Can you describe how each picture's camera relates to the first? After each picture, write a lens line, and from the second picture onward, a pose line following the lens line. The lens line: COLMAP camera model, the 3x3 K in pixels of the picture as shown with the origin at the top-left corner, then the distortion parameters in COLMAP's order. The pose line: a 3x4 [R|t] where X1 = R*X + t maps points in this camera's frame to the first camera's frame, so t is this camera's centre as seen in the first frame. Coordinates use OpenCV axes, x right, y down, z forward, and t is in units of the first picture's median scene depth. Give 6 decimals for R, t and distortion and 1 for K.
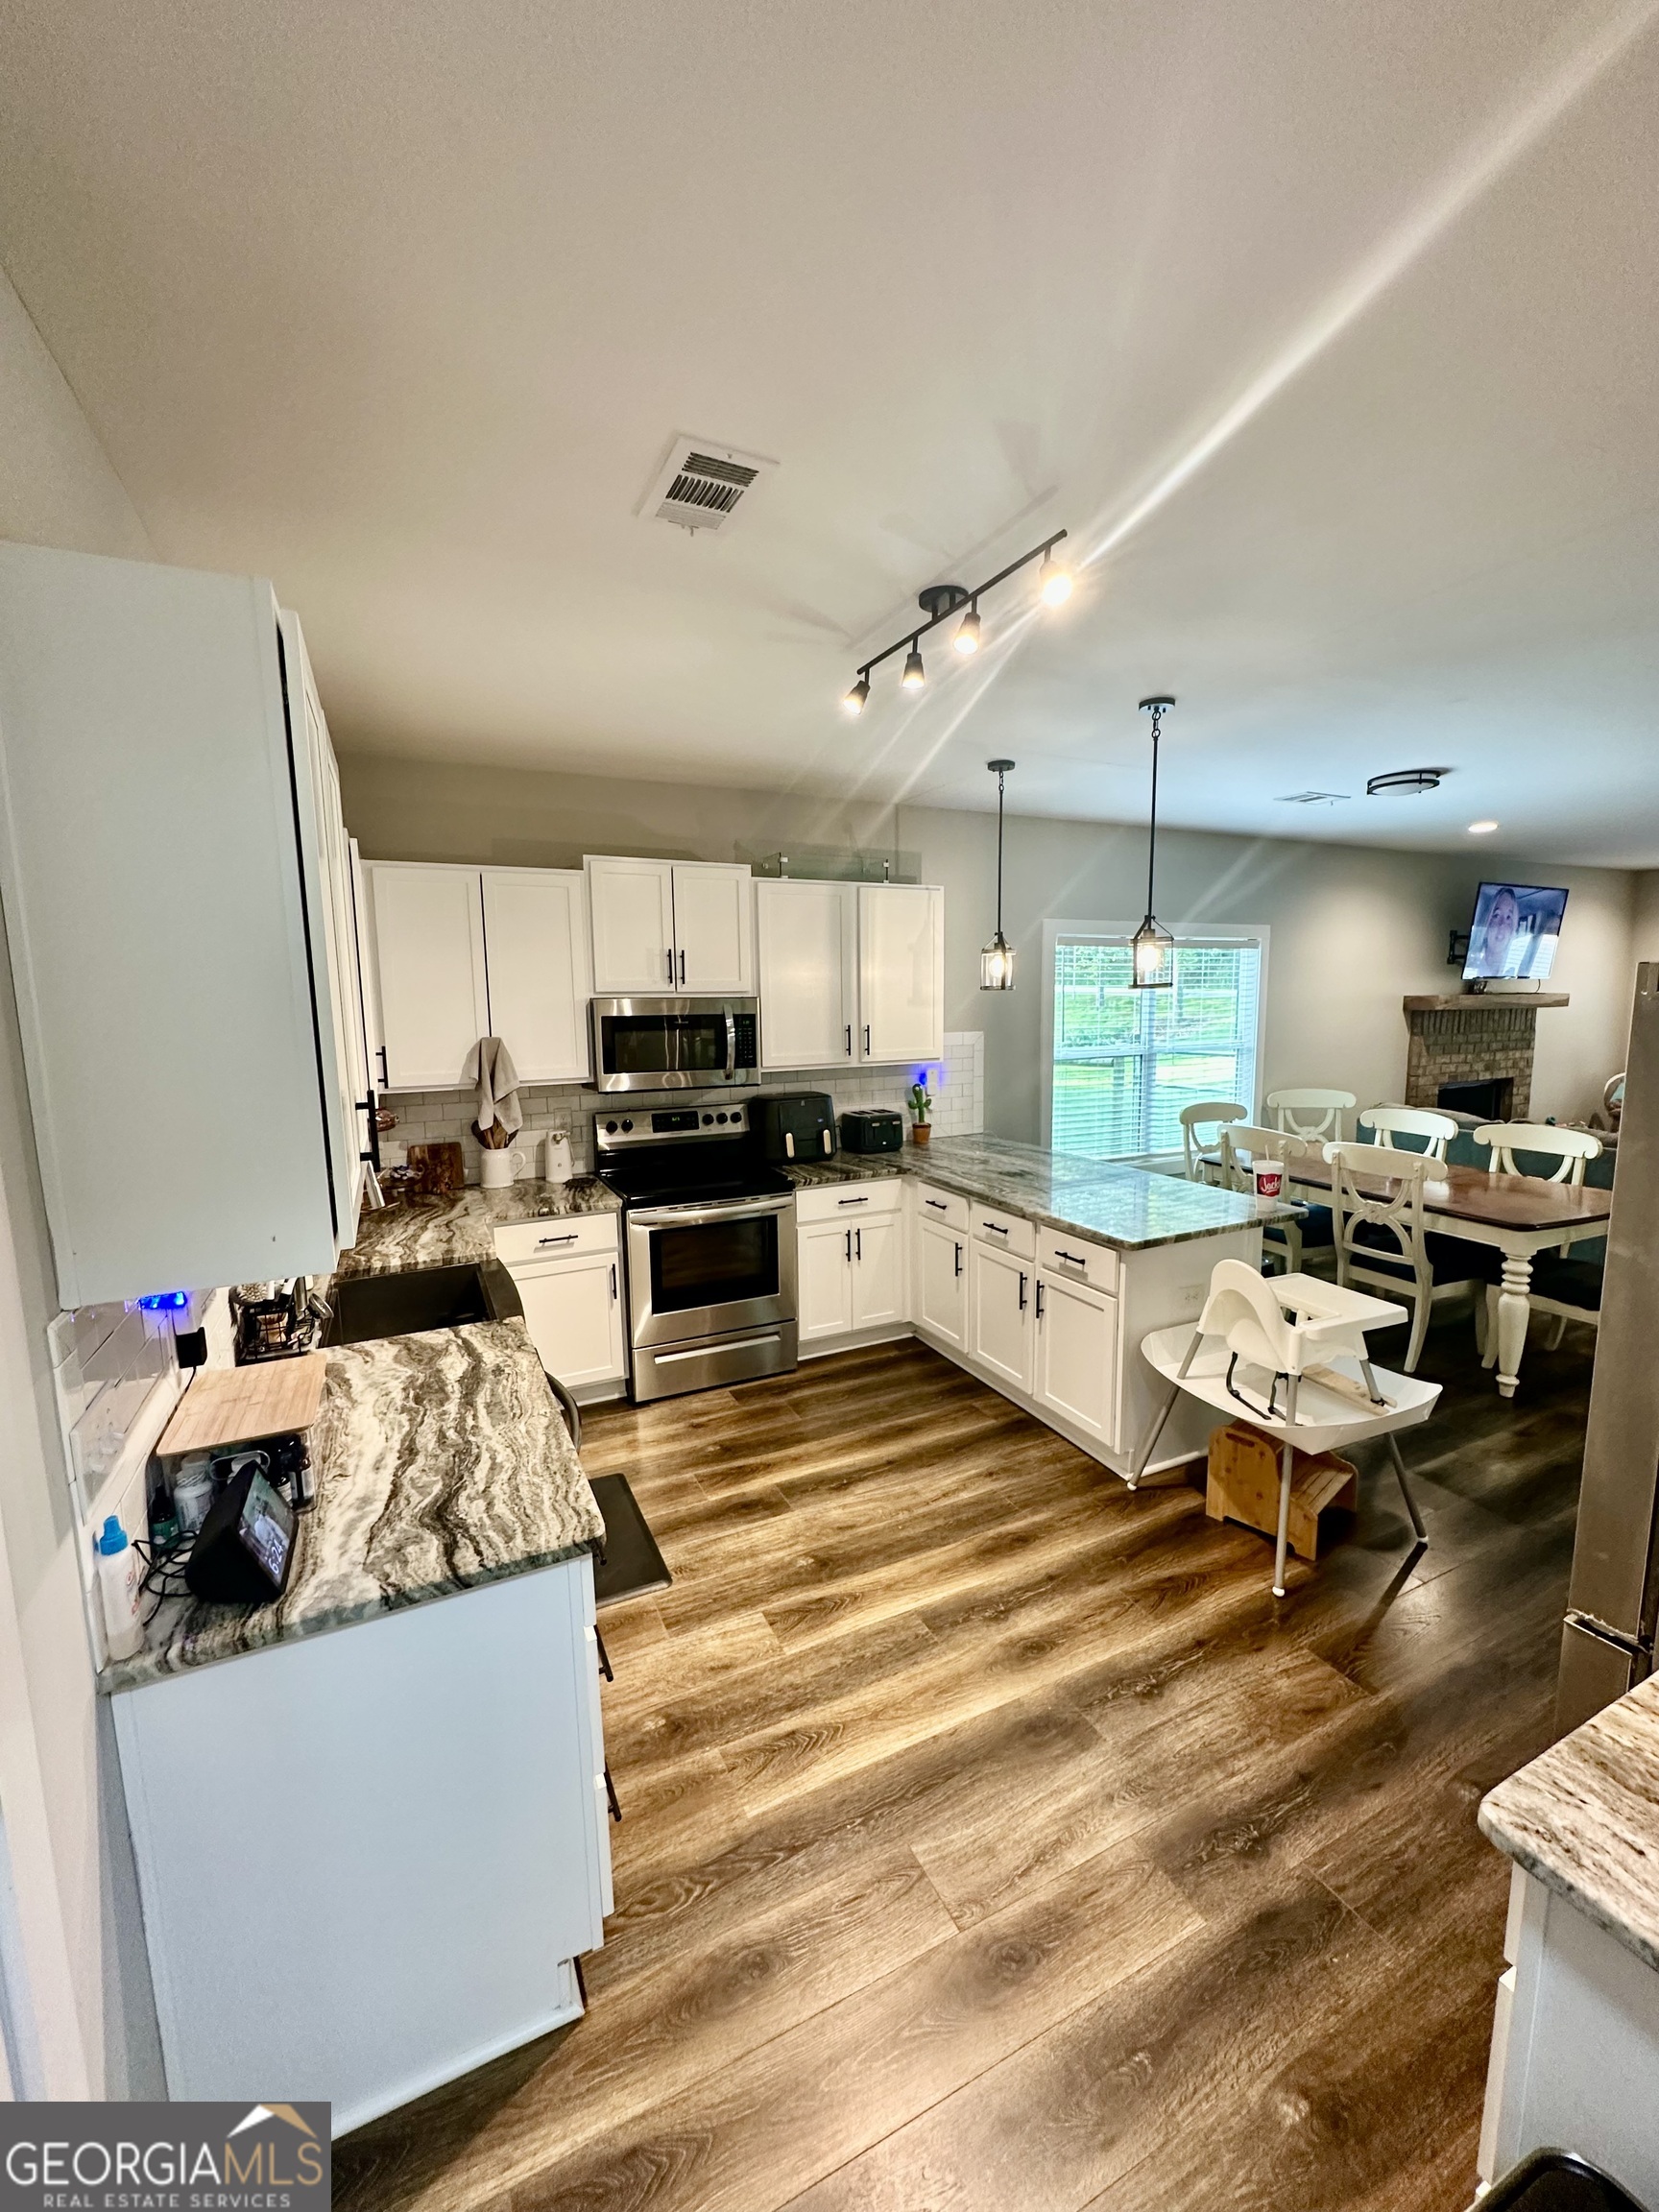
lens RADIAL K [[881.6, 0, 842.2], [0, 881.6, 1103.5], [0, 0, 1]] dist [-0.004665, 0.001340]
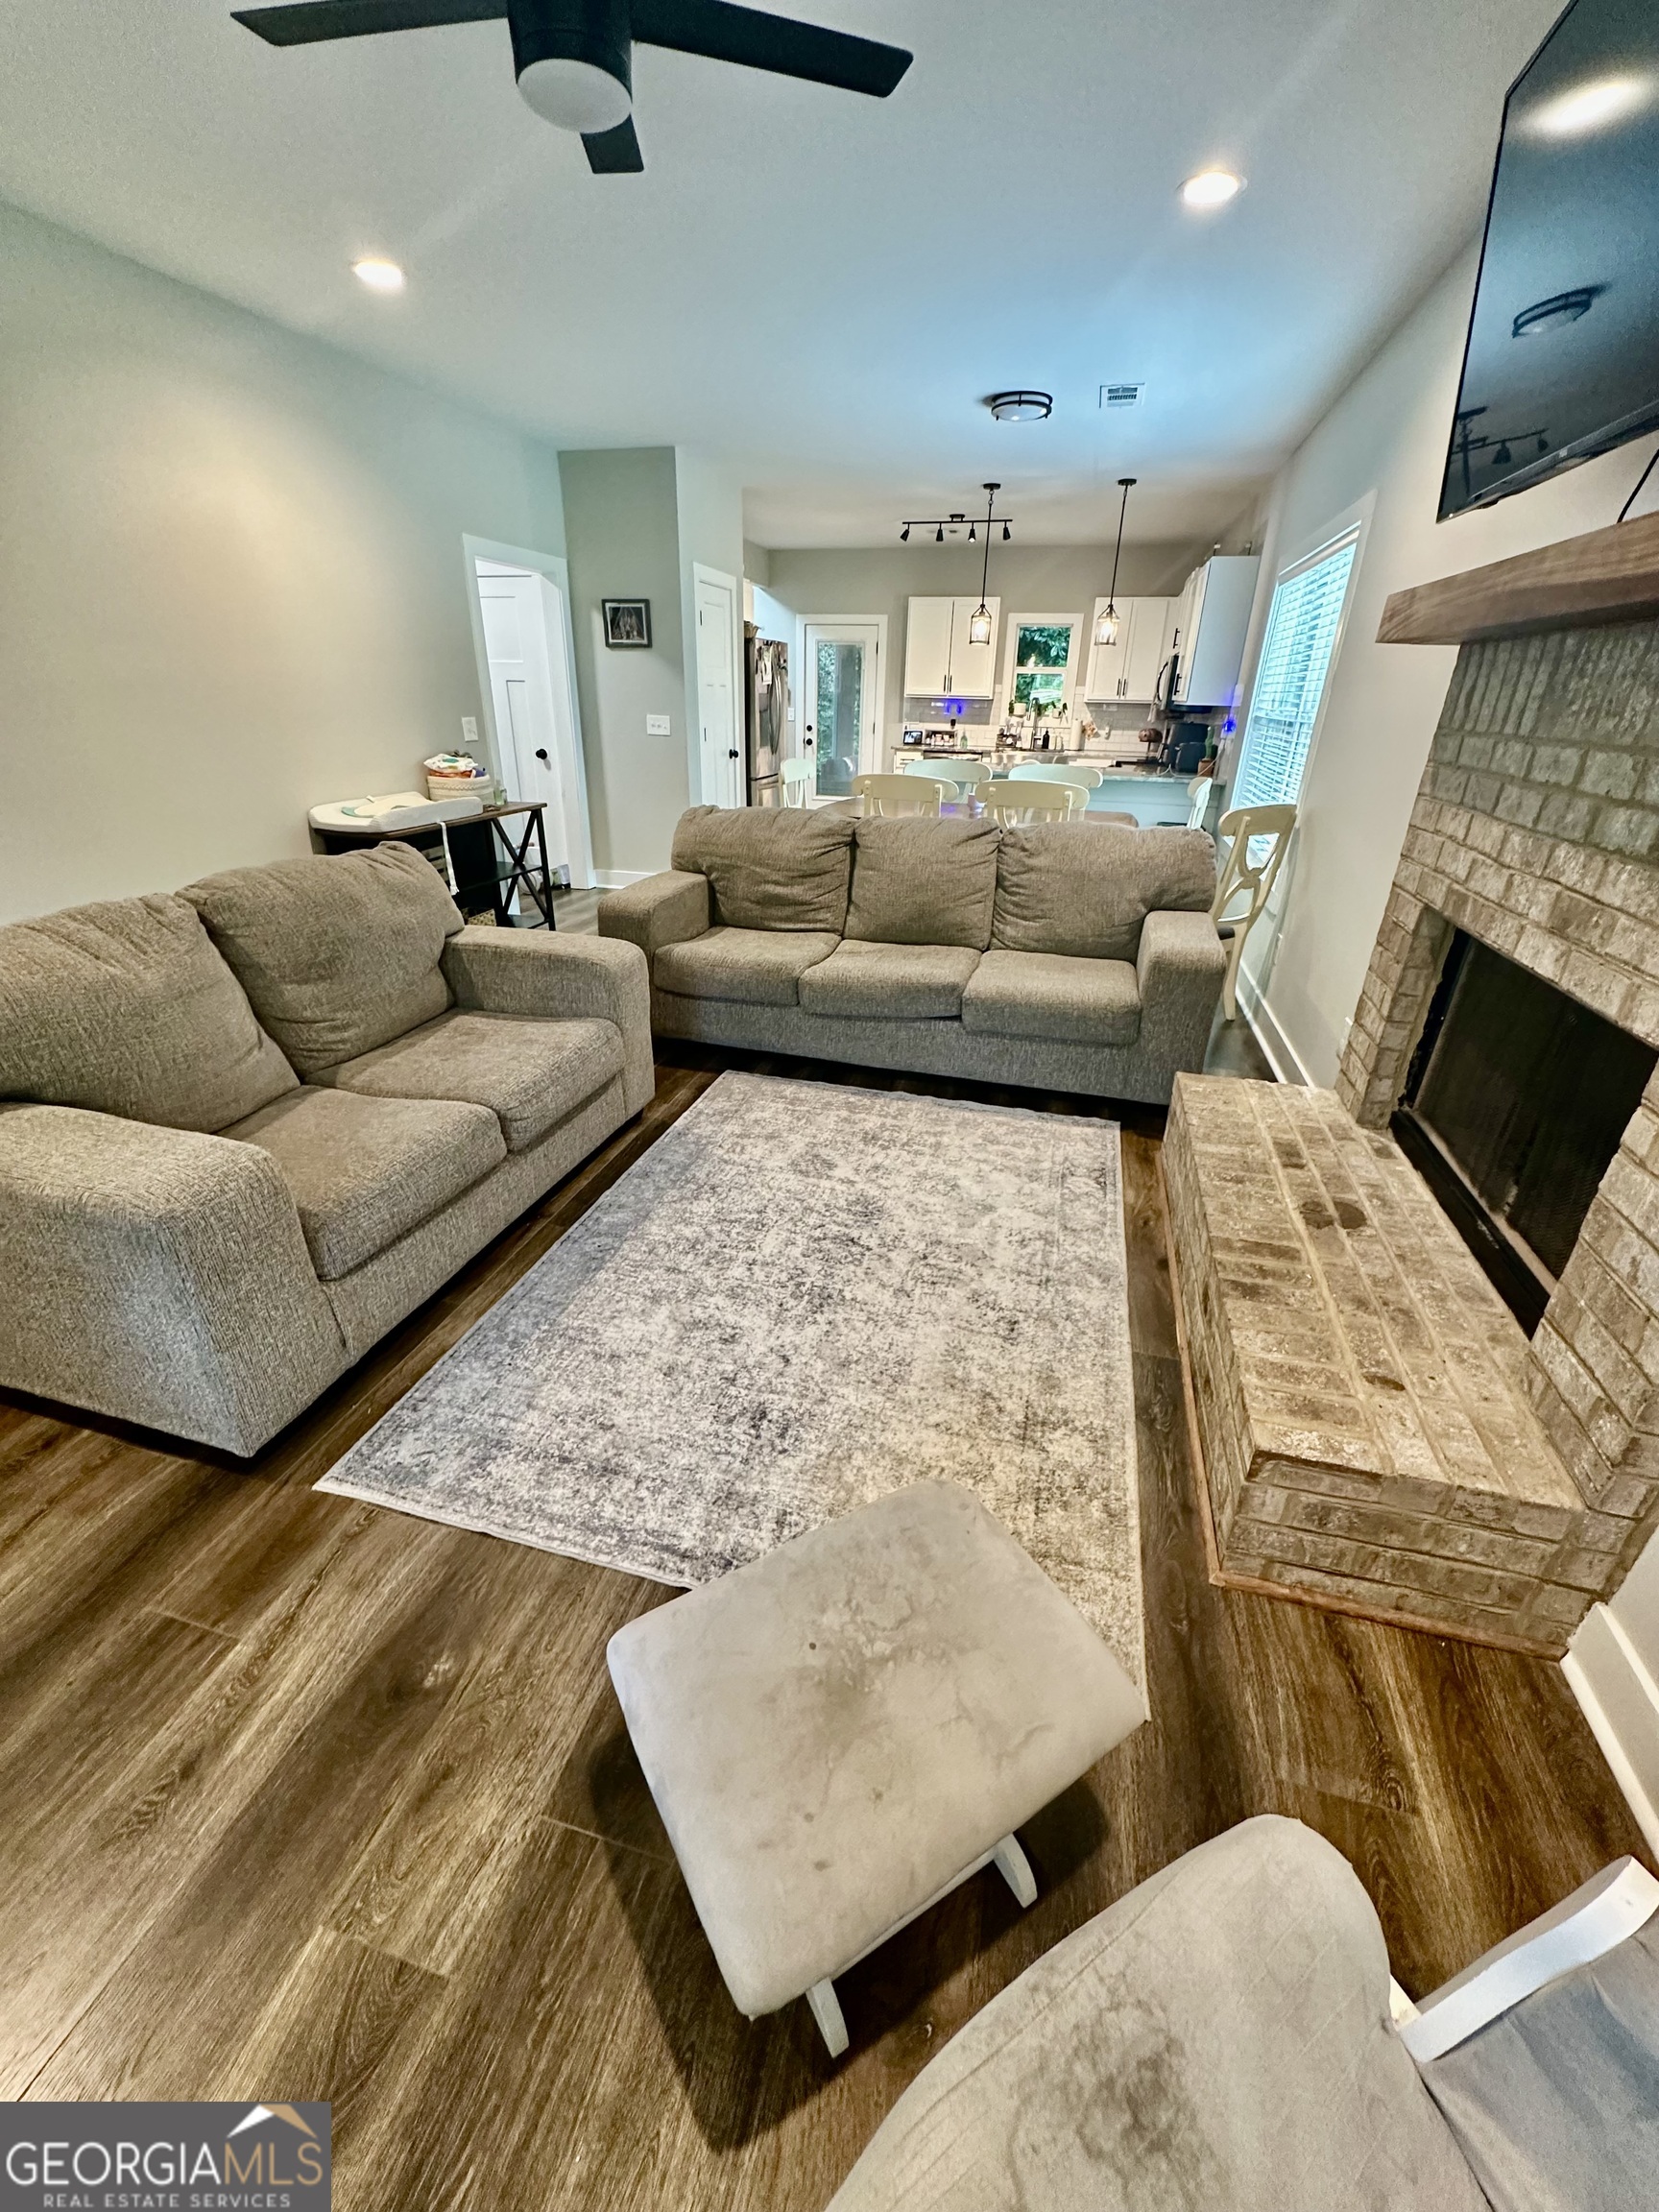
lens RADIAL K [[881.6, 0, 835.9], [0, 881.6, 1108.1], [0, 0, 1]] dist [-0.004665, 0.001340]
pose [[-0.656592, 0.323087, -0.681544, 1.260033], [-0.105857, 0.855192, 0.507386, -0.115838], [0.746781, 0.405292, -0.527311, 1.235780]]
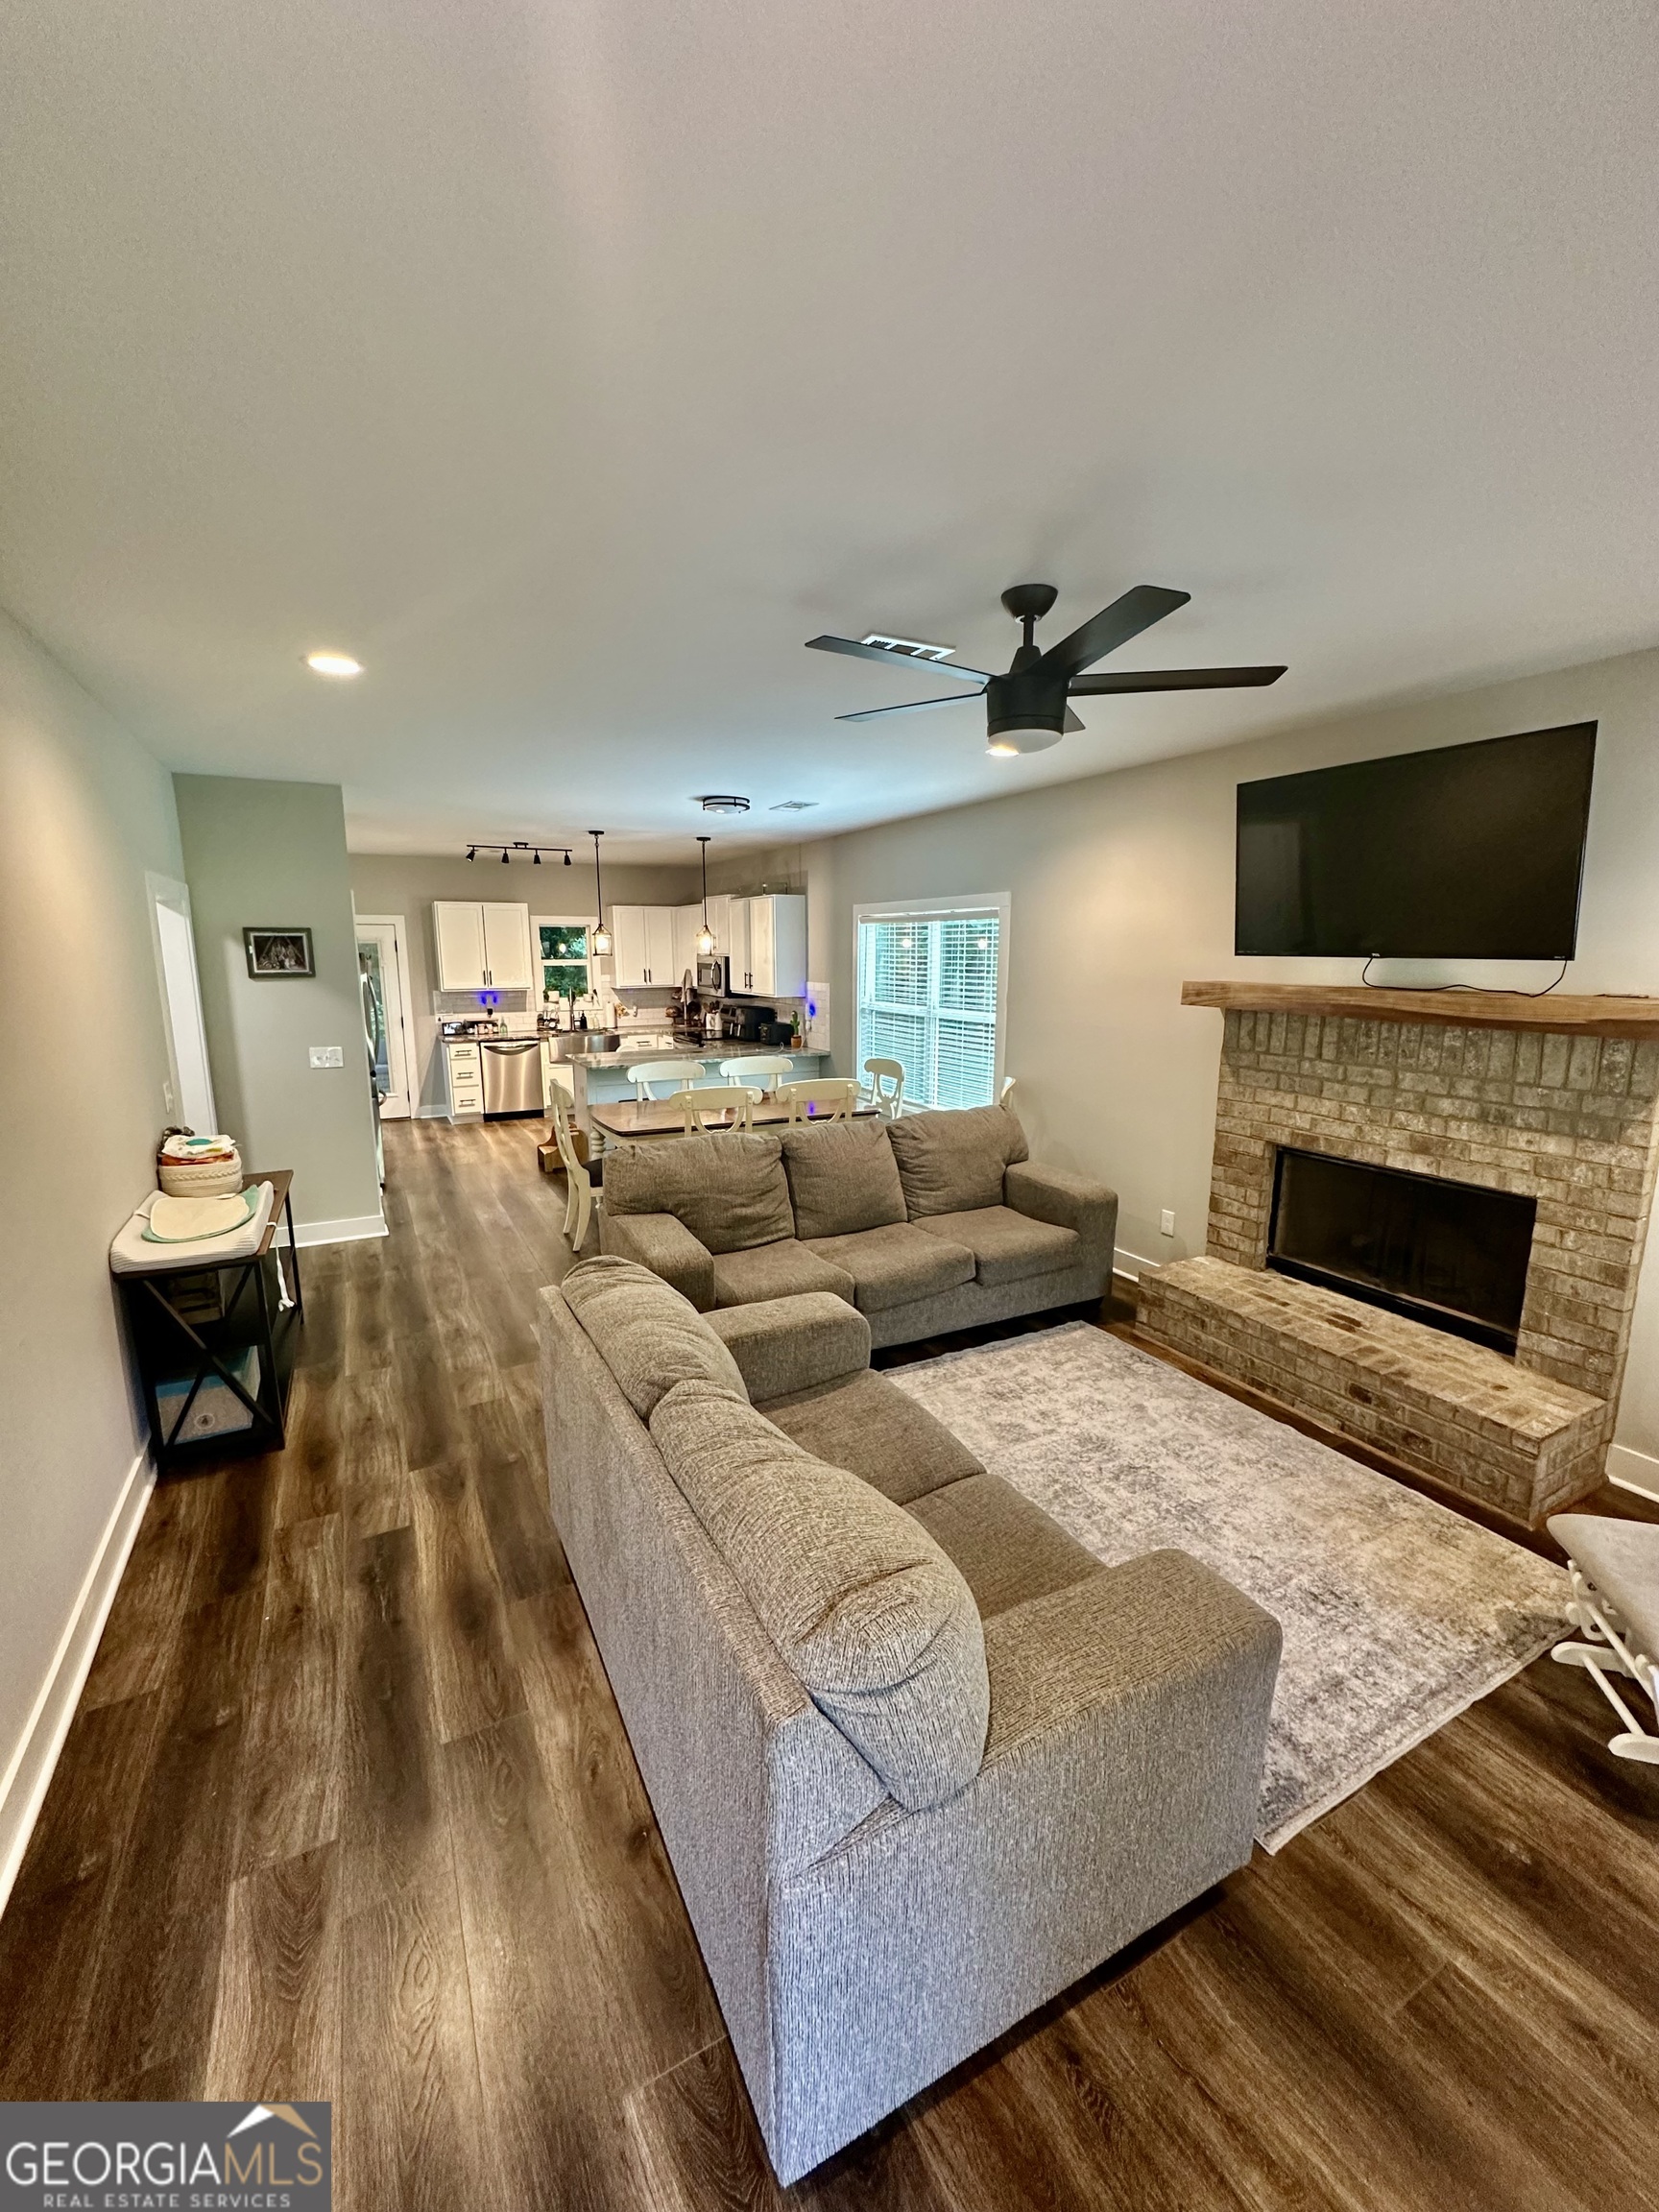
lens RADIAL K [[881.6, 0, 833.3], [0, 881.6, 1107.7], [0, 0, 1]] dist [-0.004665, 0.001340]
pose [[0.040173, 0.192510, -0.980472, 1.456906], [-0.126021, 0.974405, 0.186155, -0.135450], [0.991214, 0.116081, 0.063405, 0.812020]]
